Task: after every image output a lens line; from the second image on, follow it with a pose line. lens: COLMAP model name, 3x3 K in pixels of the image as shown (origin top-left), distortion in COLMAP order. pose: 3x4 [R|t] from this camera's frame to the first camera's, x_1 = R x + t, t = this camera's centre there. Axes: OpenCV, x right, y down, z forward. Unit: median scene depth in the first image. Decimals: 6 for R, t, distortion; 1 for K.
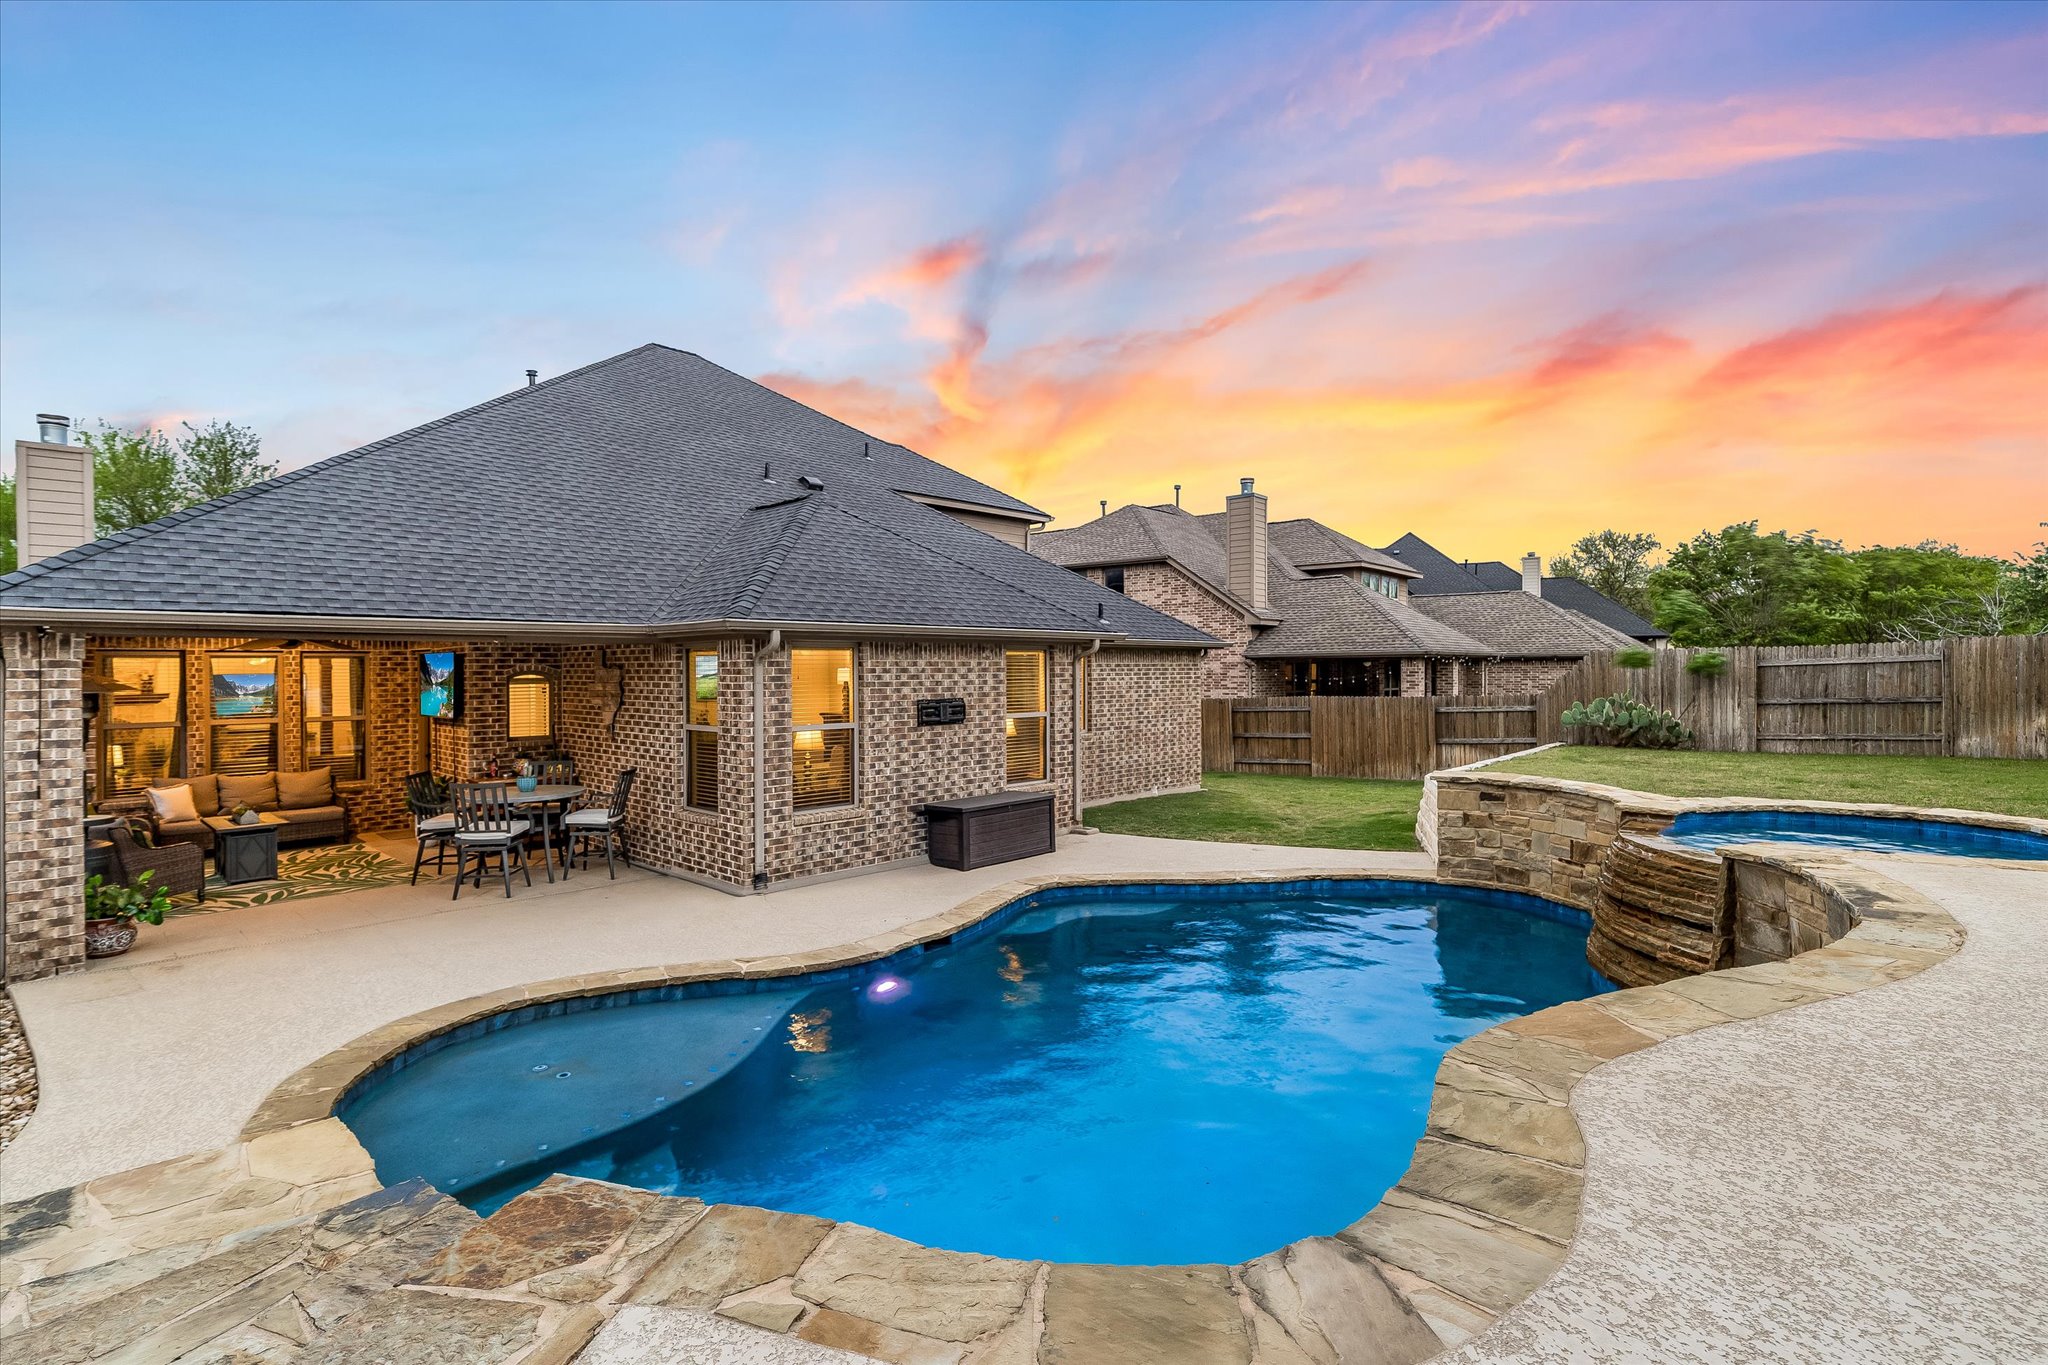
lens RADIAL K [[969.6, 0, 1017.2], [0, 969.6, 676.3], [0, 0, 1]] dist [-0.000195, 0.000964]
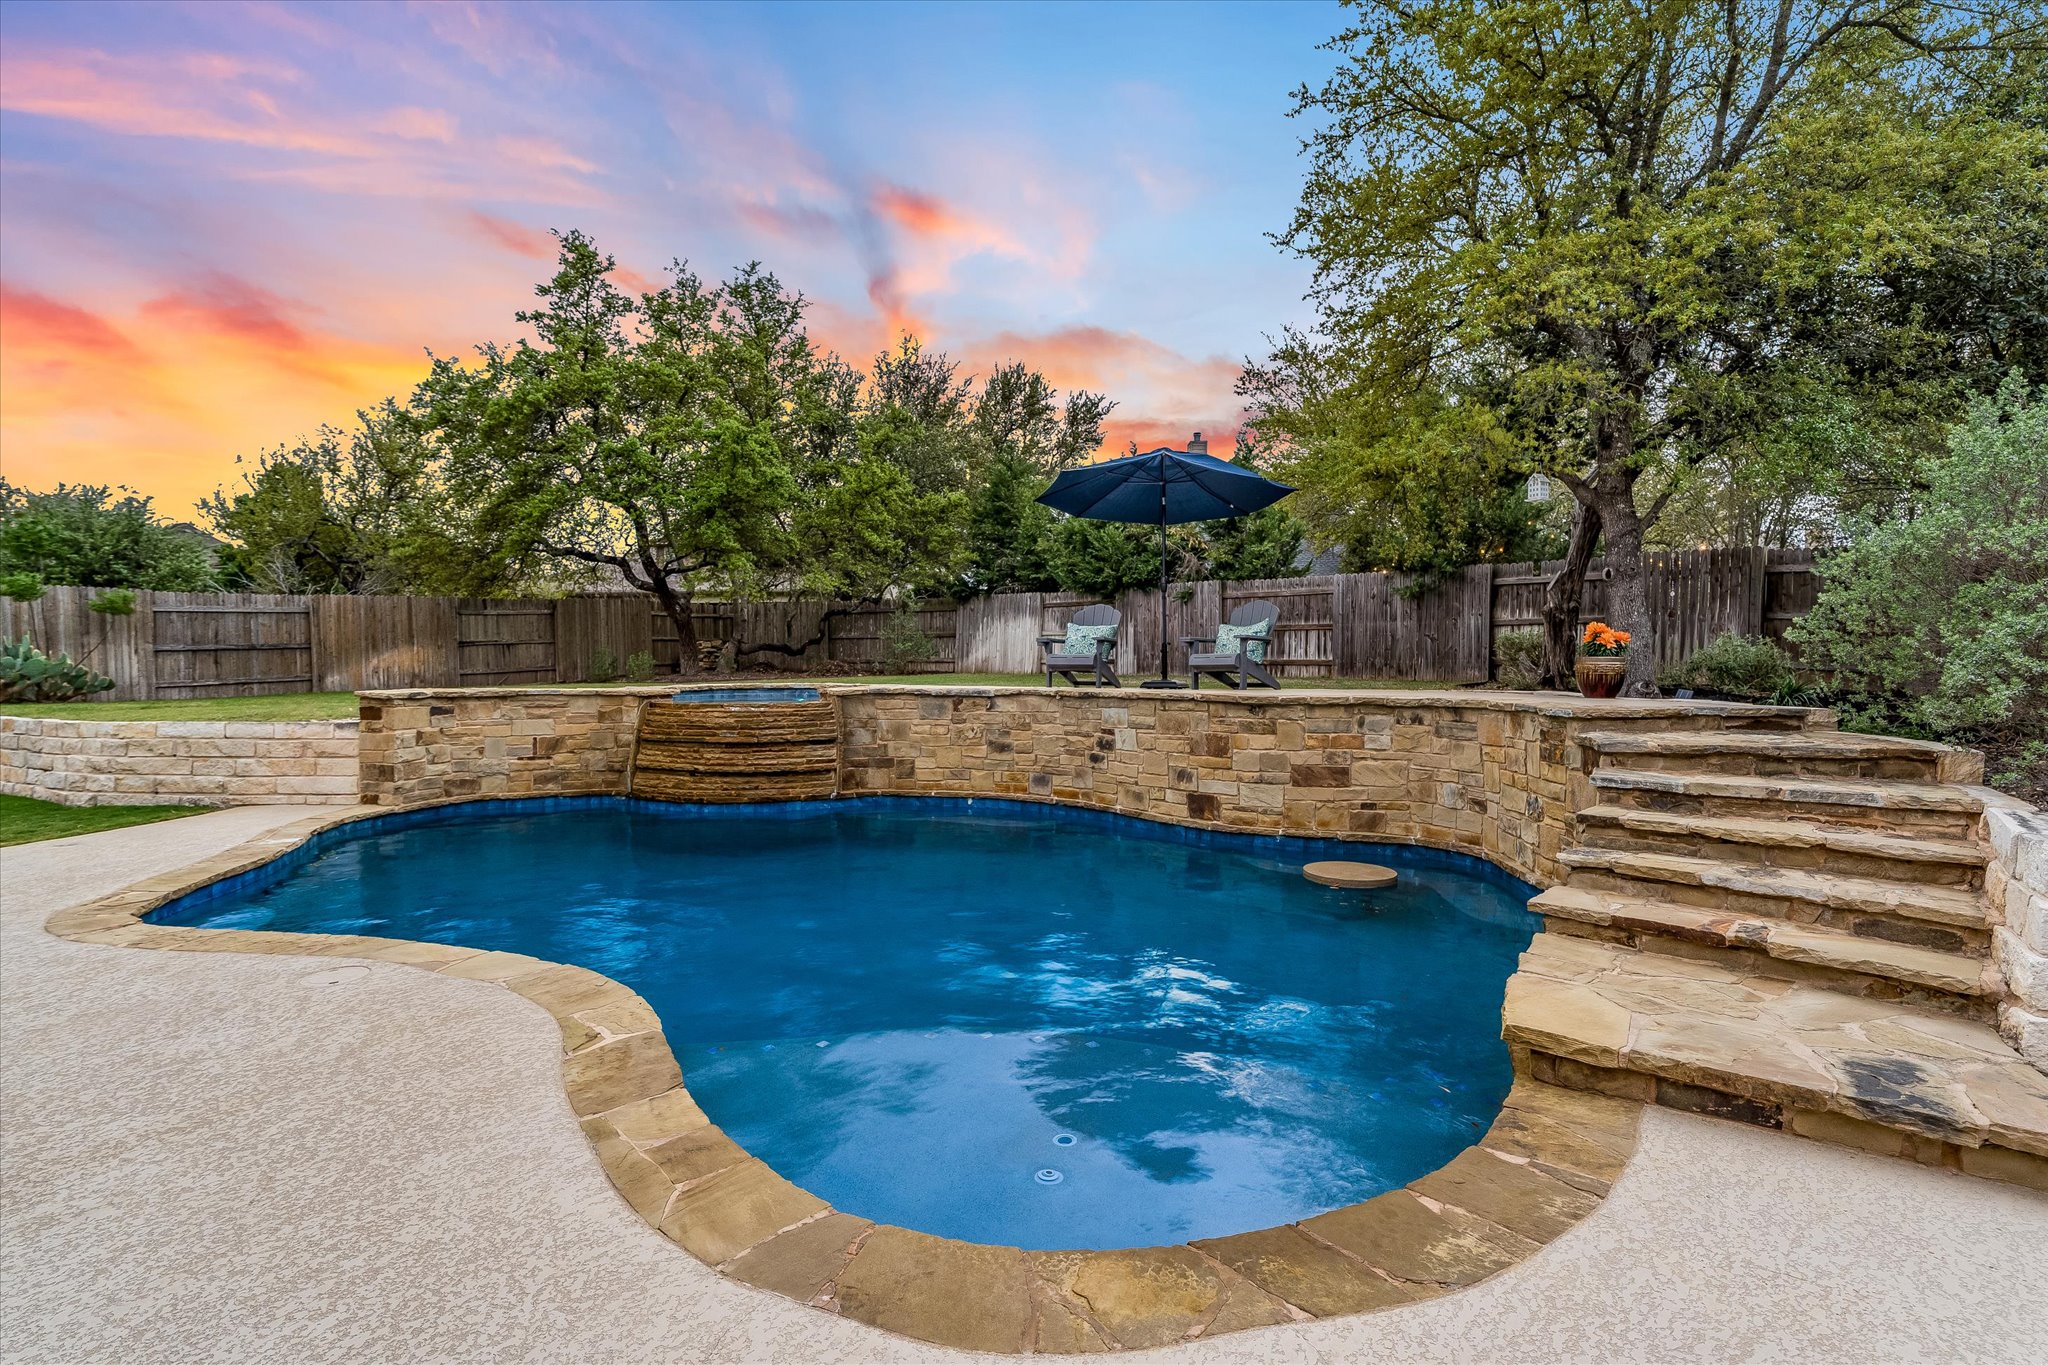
lens RADIAL K [[969.6, 0, 1017.2], [0, 969.6, 676.3], [0, 0, 1]] dist [-0.000195, 0.000964]
pose [[-0.259437, -0.004753, 0.965748, -0.482506], [0.009754, 0.999924, 0.007541, 0.072180], [-0.965711, 0.011376, -0.259371, 0.567856]]
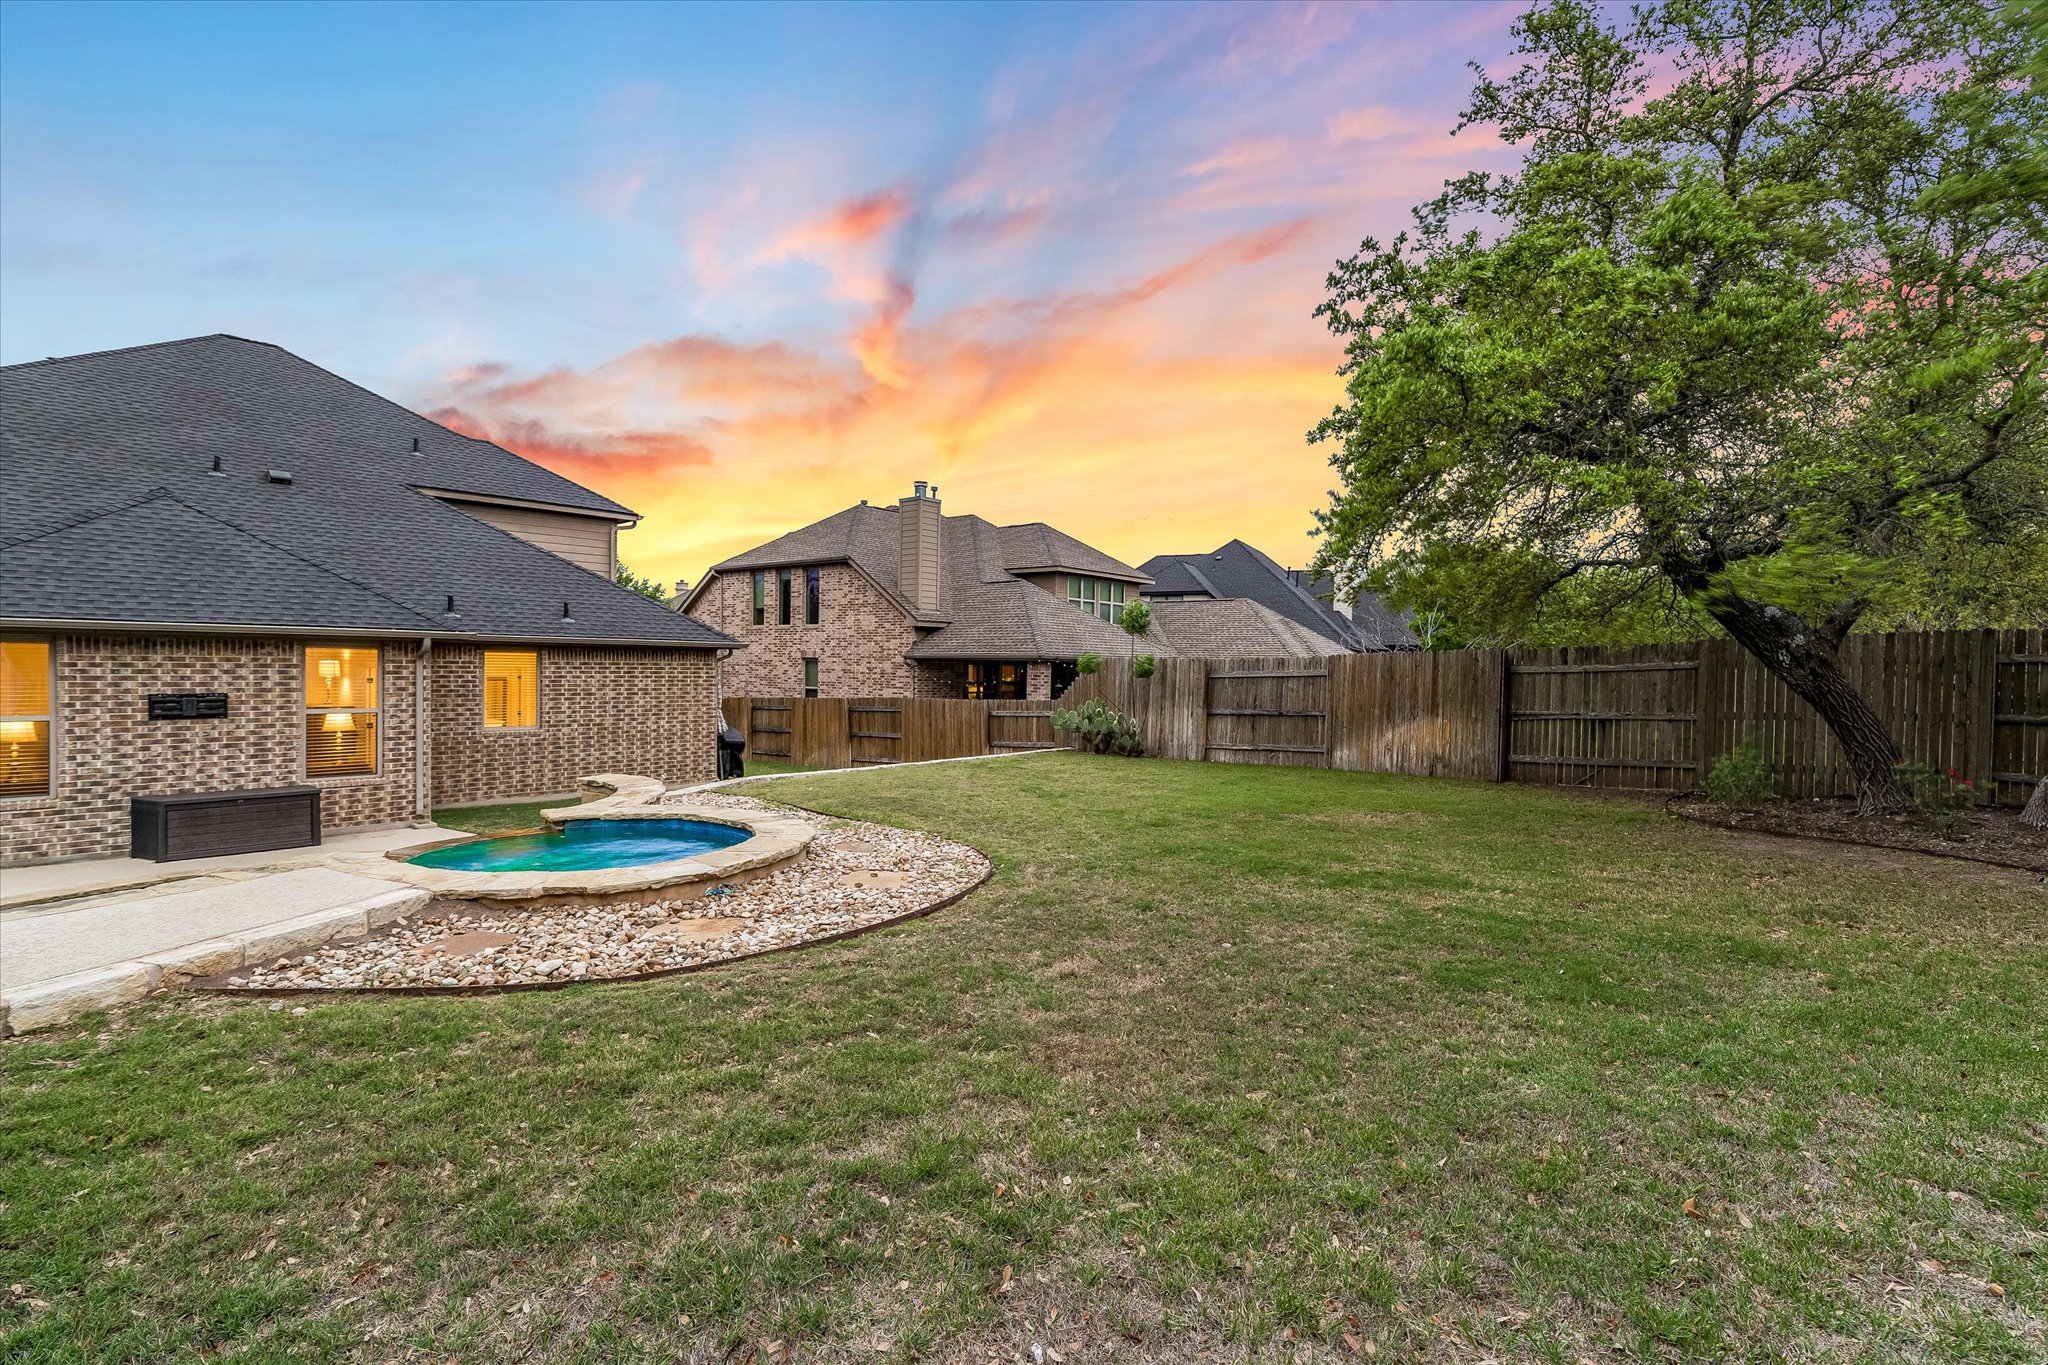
lens RADIAL K [[1062.9, 0, 1052.6], [0, 1062.9, 687.6], [0, 0, 1]] dist [-0.023245, 0.023073]
pose [[0.999638, 0.017395, -0.020544, 0.829004], [-0.016950, 0.999622, 0.021645, -0.021583], [0.020913, -0.021289, 0.999555, -0.084622]]
